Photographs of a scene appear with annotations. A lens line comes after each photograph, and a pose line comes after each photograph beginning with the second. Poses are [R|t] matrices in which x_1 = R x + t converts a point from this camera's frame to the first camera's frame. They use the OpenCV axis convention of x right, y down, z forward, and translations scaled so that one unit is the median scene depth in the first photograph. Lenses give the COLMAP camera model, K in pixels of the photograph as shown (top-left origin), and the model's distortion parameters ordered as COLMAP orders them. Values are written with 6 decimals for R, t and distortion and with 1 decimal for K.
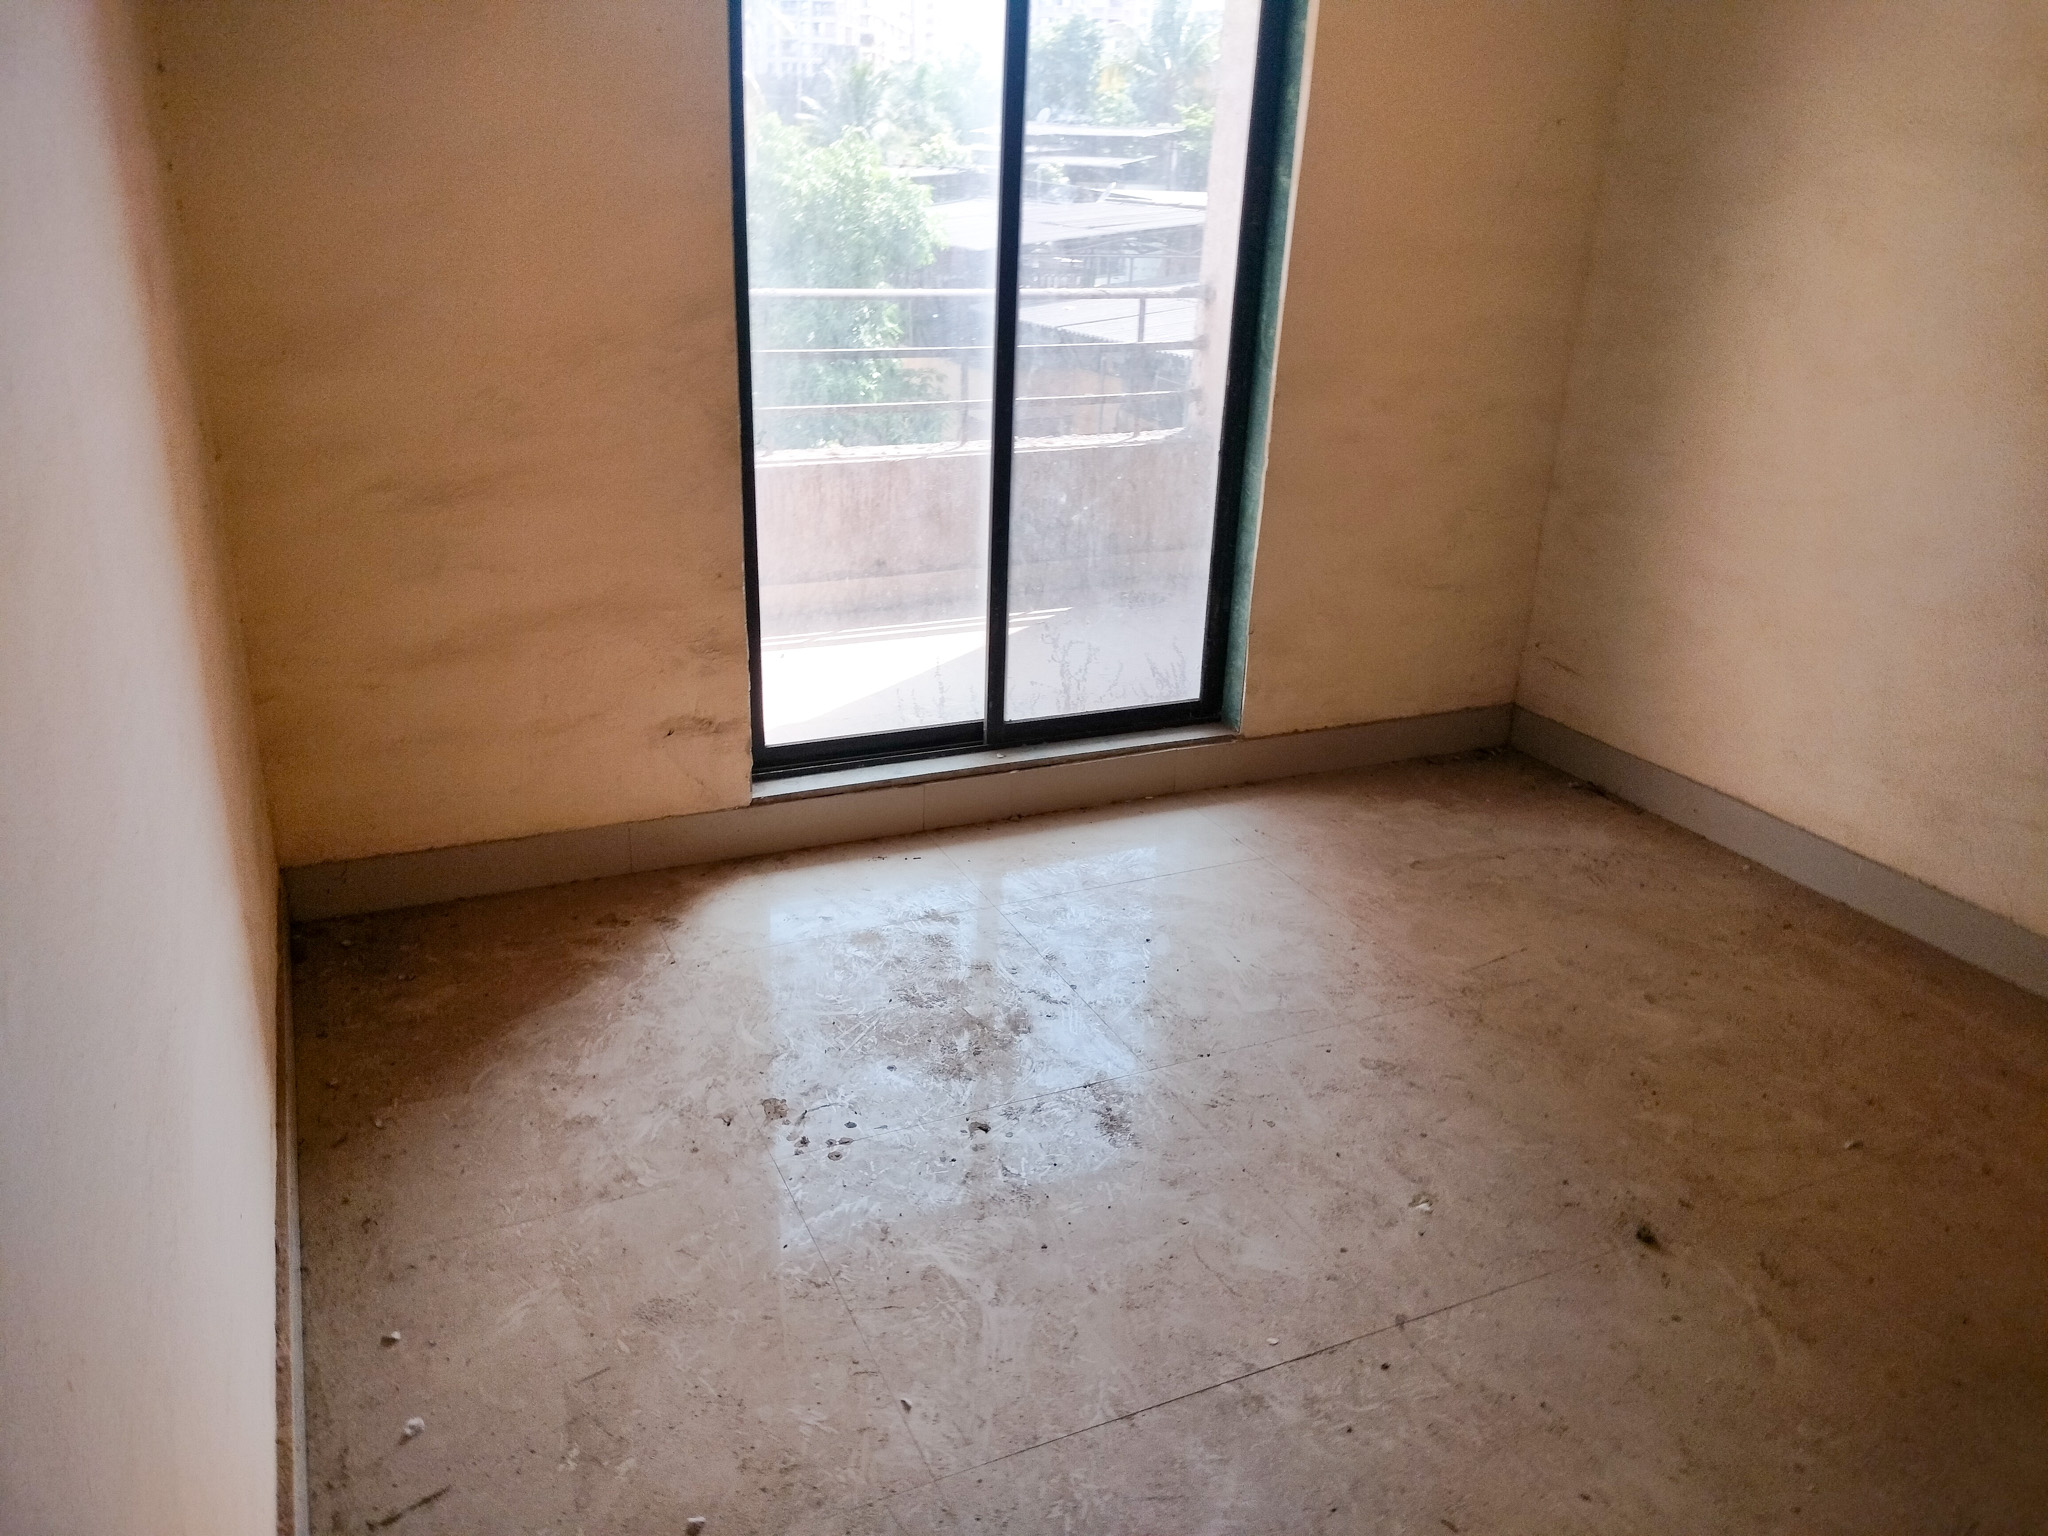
lens RADIAL K [[1543.8, 0, 1087.6], [0, 1543.8, 768.8], [0, 0, 1]] dist [0.049639, -0.074719]
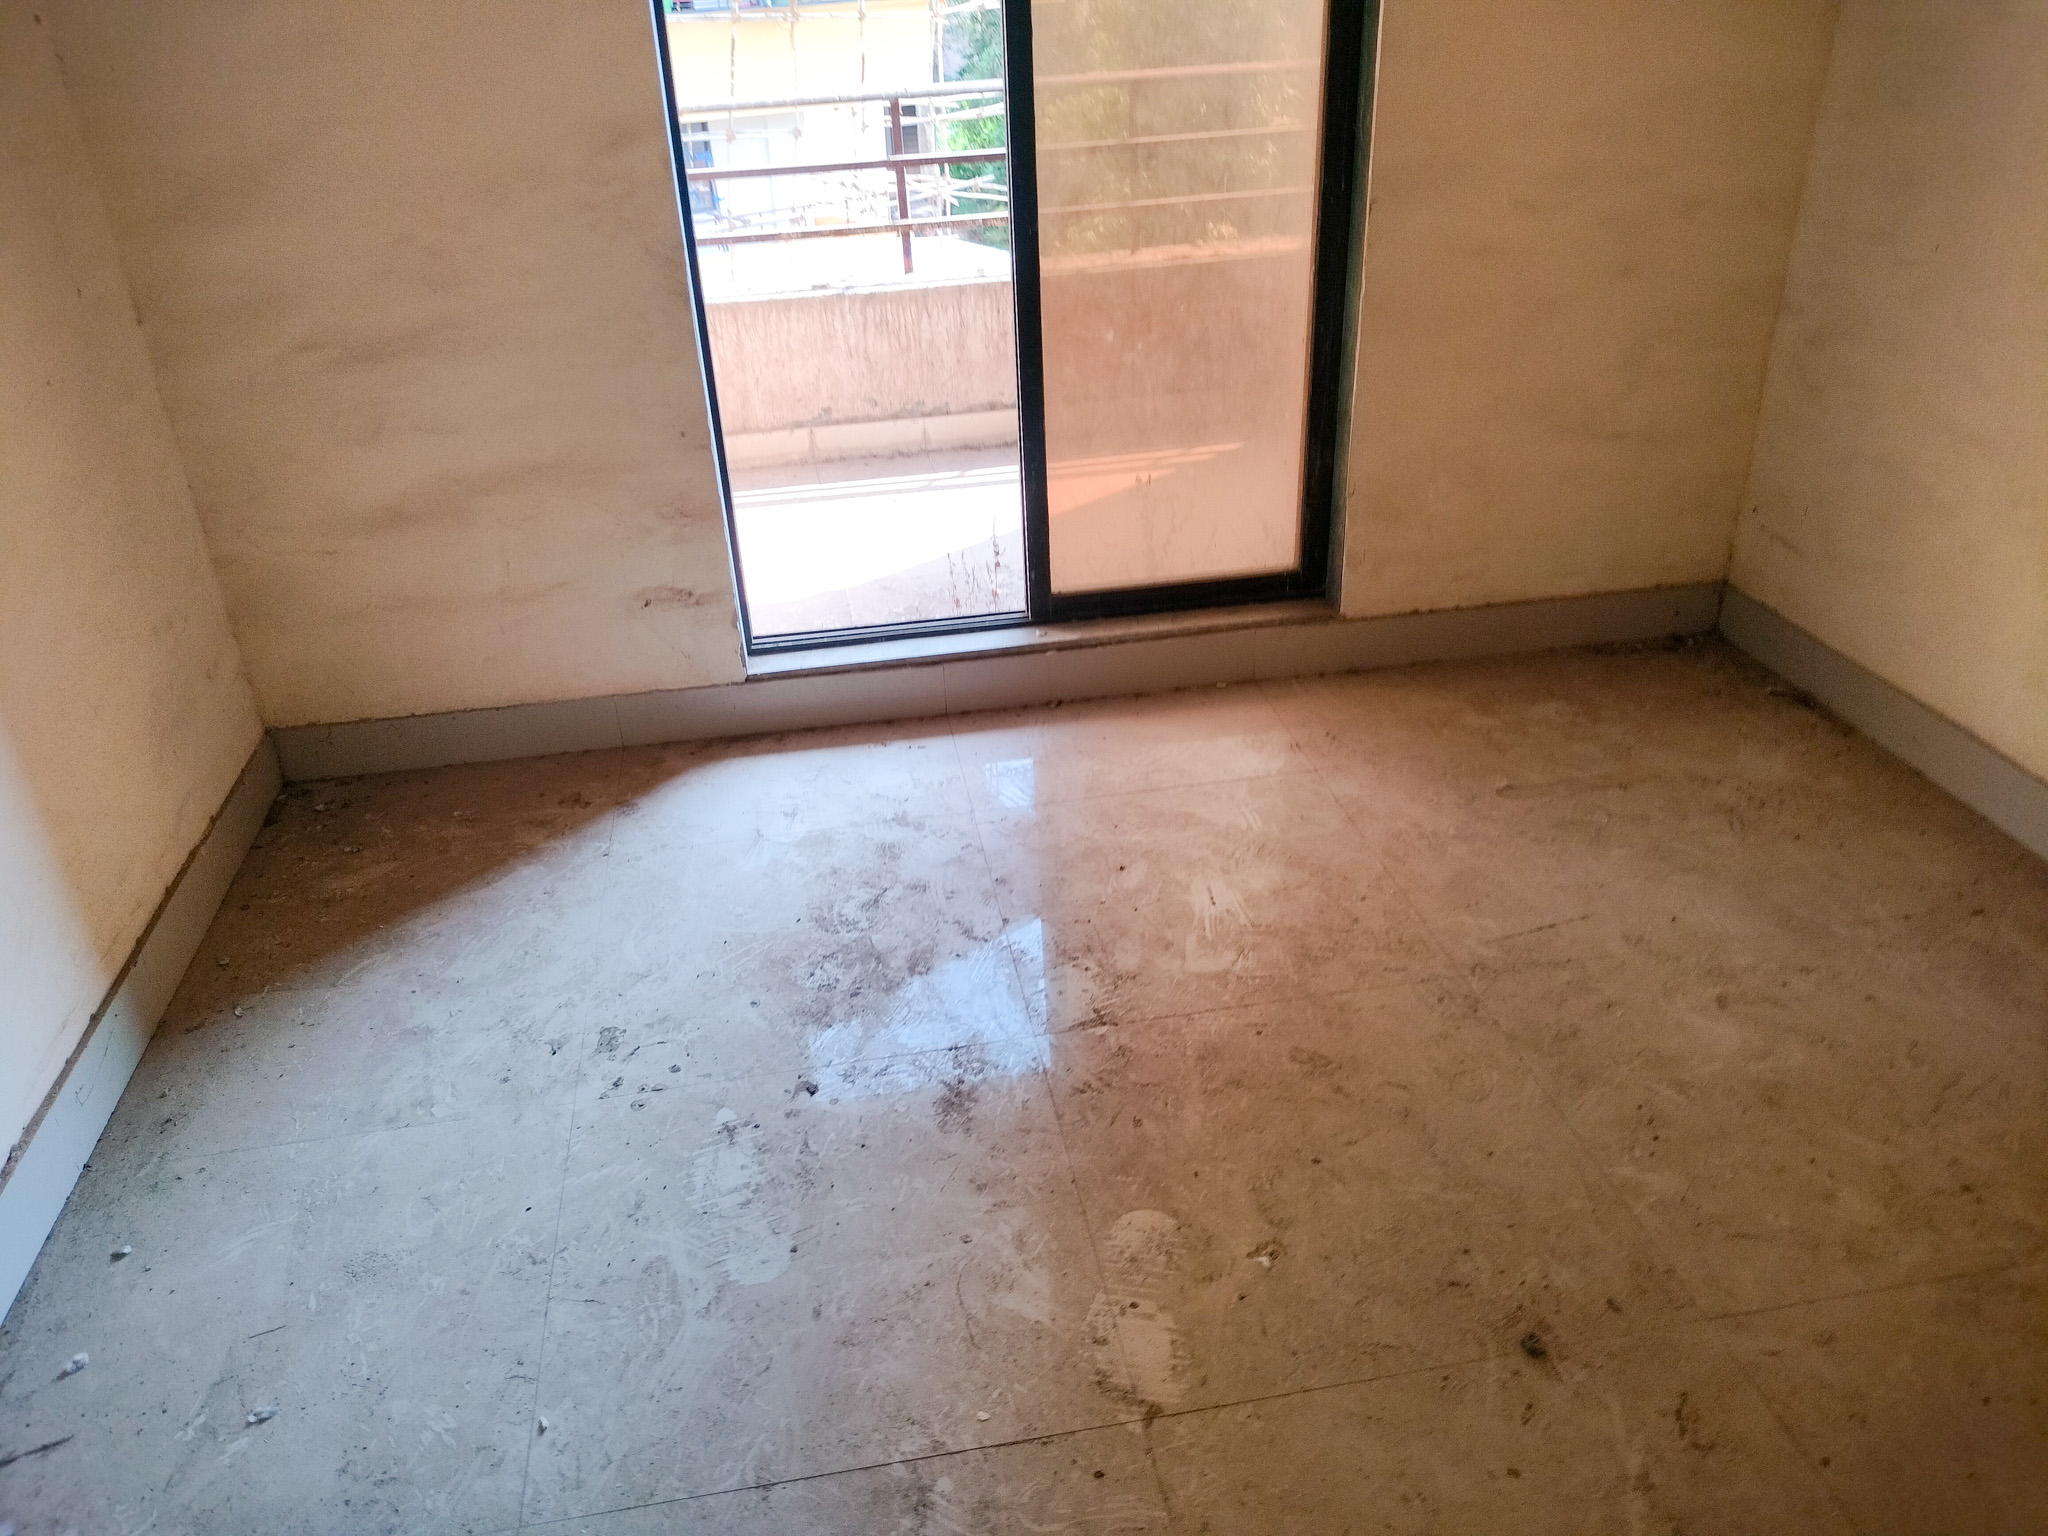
lens RADIAL K [[1543.8, 0, 1071.4], [0, 1543.8, 764.3], [0, 0, 1]] dist [0.049639, -0.074719]
pose [[0.958142, 0.069462, -0.277739, 0.273156], [-0.032471, 0.990227, 0.135634, -0.069806], [0.284446, -0.120938, 0.951033, 0.188197]]
